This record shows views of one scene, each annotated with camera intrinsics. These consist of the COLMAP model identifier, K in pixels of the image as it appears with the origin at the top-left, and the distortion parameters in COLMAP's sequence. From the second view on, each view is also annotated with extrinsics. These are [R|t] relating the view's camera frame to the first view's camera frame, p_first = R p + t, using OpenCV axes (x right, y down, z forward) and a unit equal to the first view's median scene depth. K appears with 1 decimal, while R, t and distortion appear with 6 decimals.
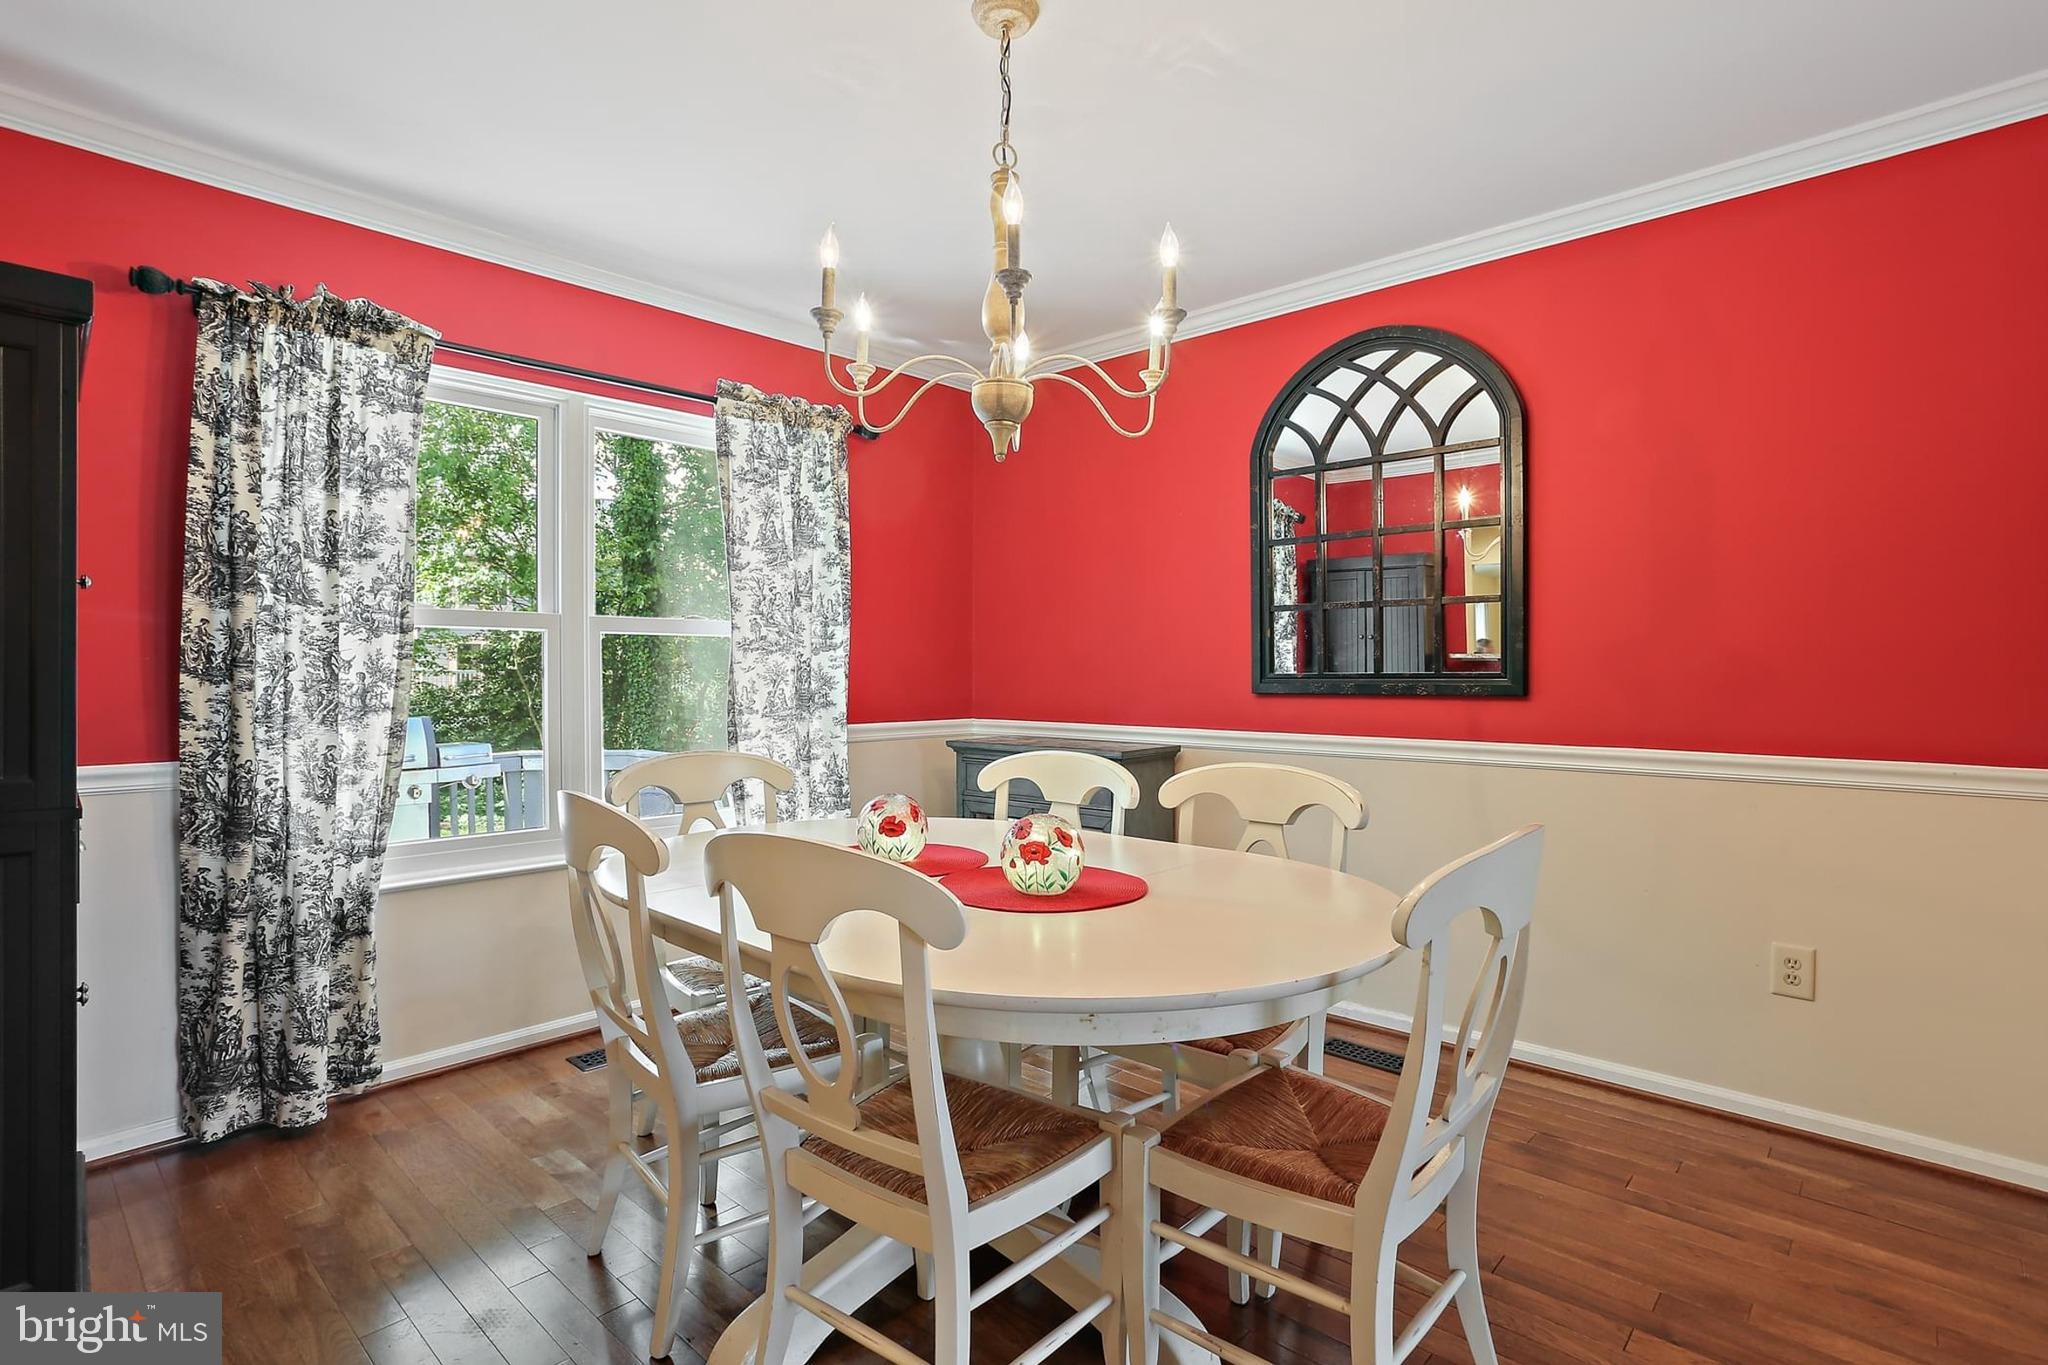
lens RADIAL K [[1025.8, 0, 1029.3], [0, 1025.8, 670.8], [0, 0, 1]] dist [-0.005357, 0.001150]
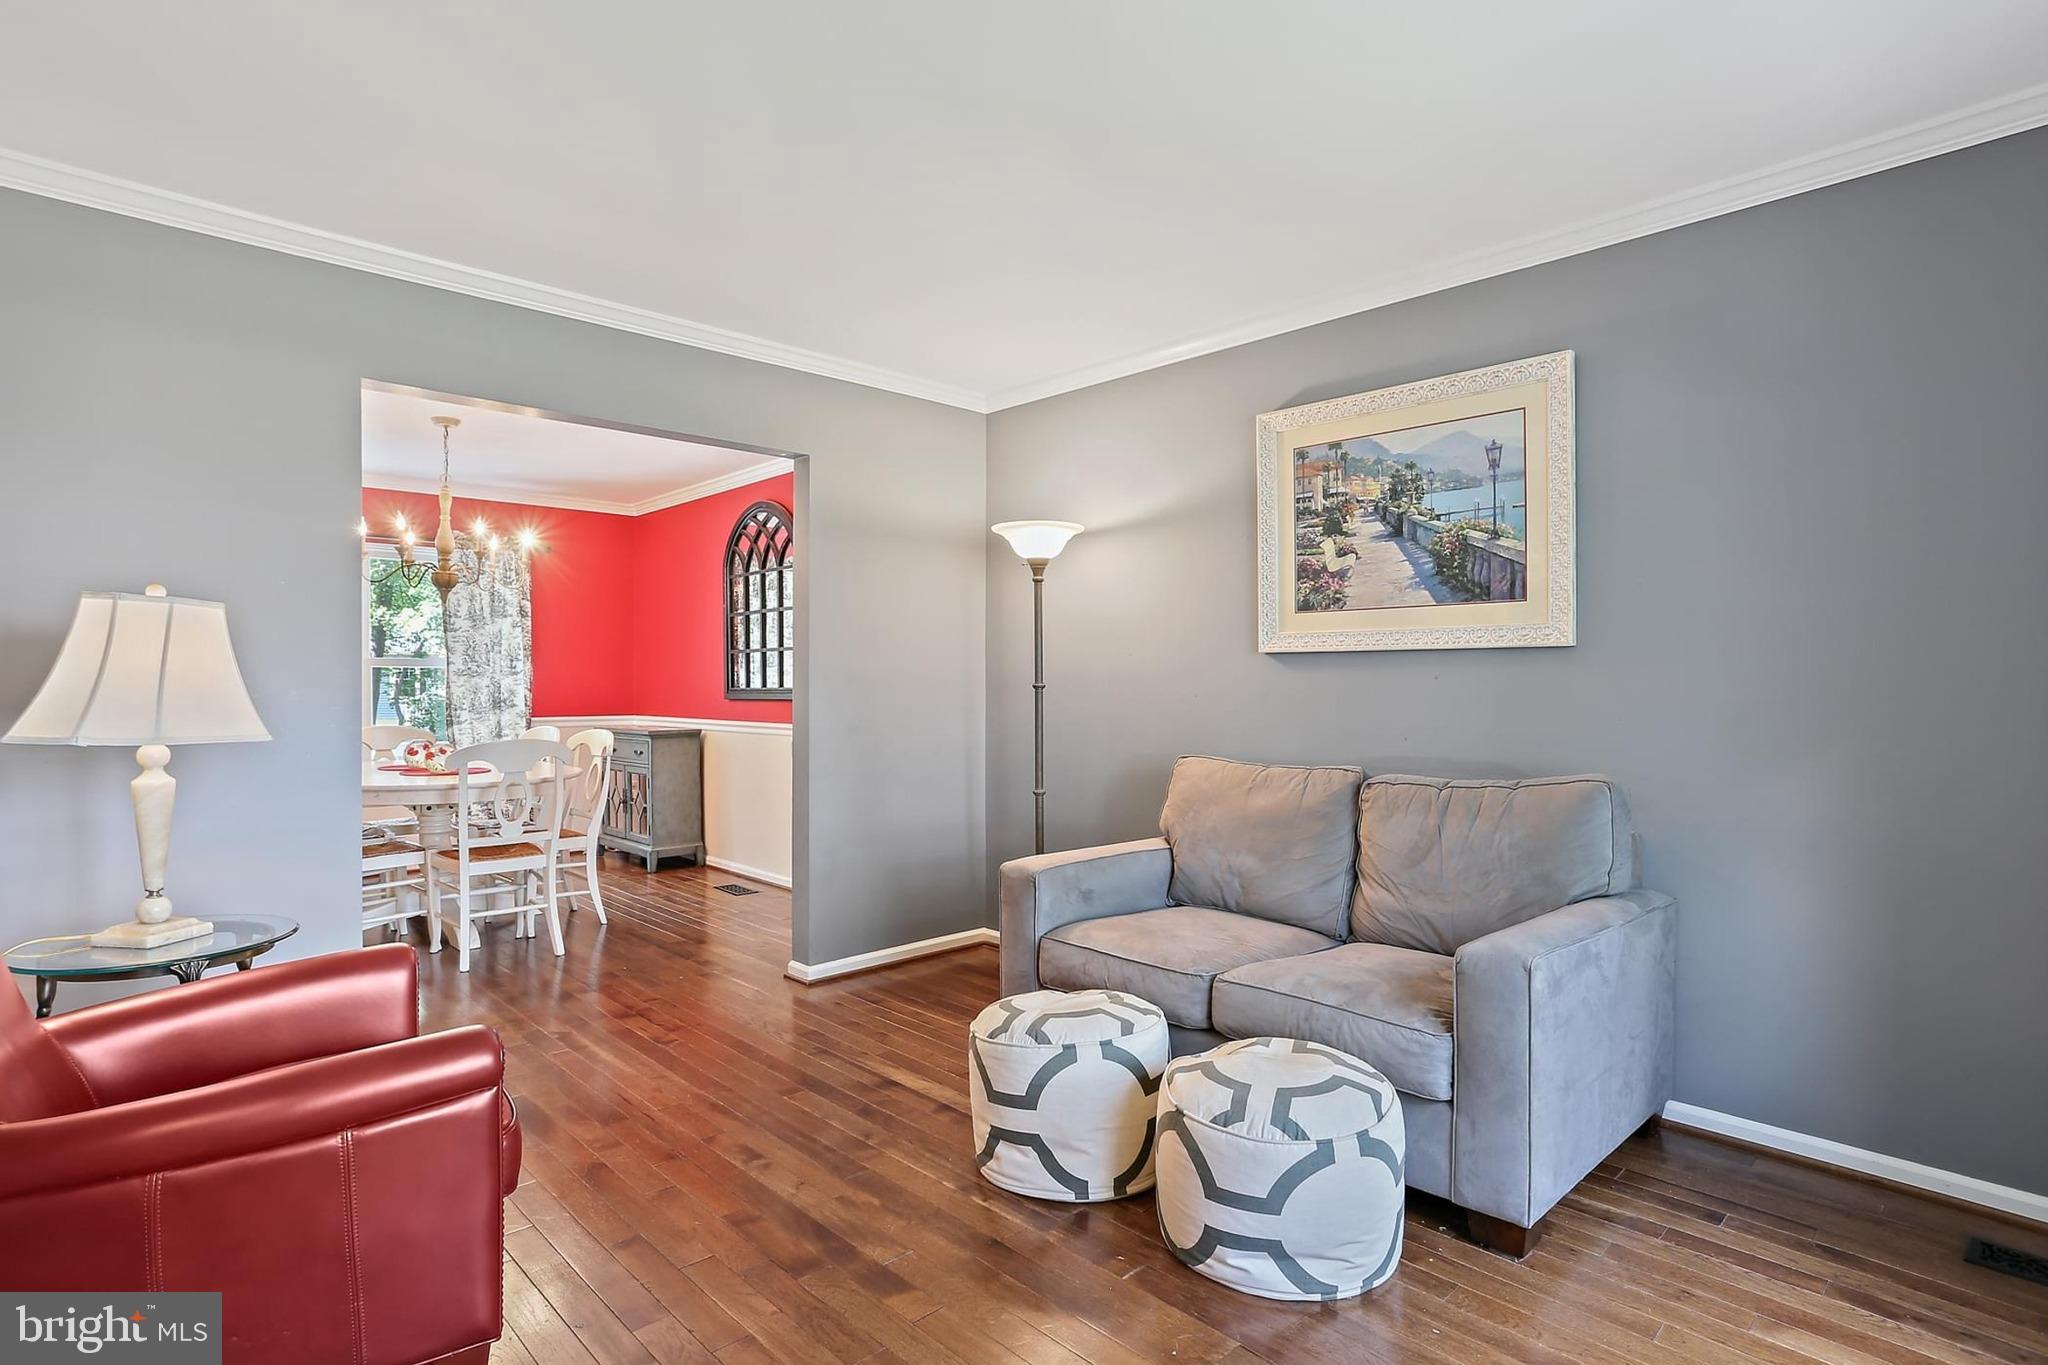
lens RADIAL K [[1025.8, 0, 1018.0], [0, 1025.8, 689.0], [0, 0, 1]] dist [-0.005357, 0.001150]
pose [[0.996584, -0.001557, -0.082566, 0.822739], [0.001690, 0.999997, 0.001544, 0.002470], [0.082563, -0.001678, 0.996584, -0.693877]]
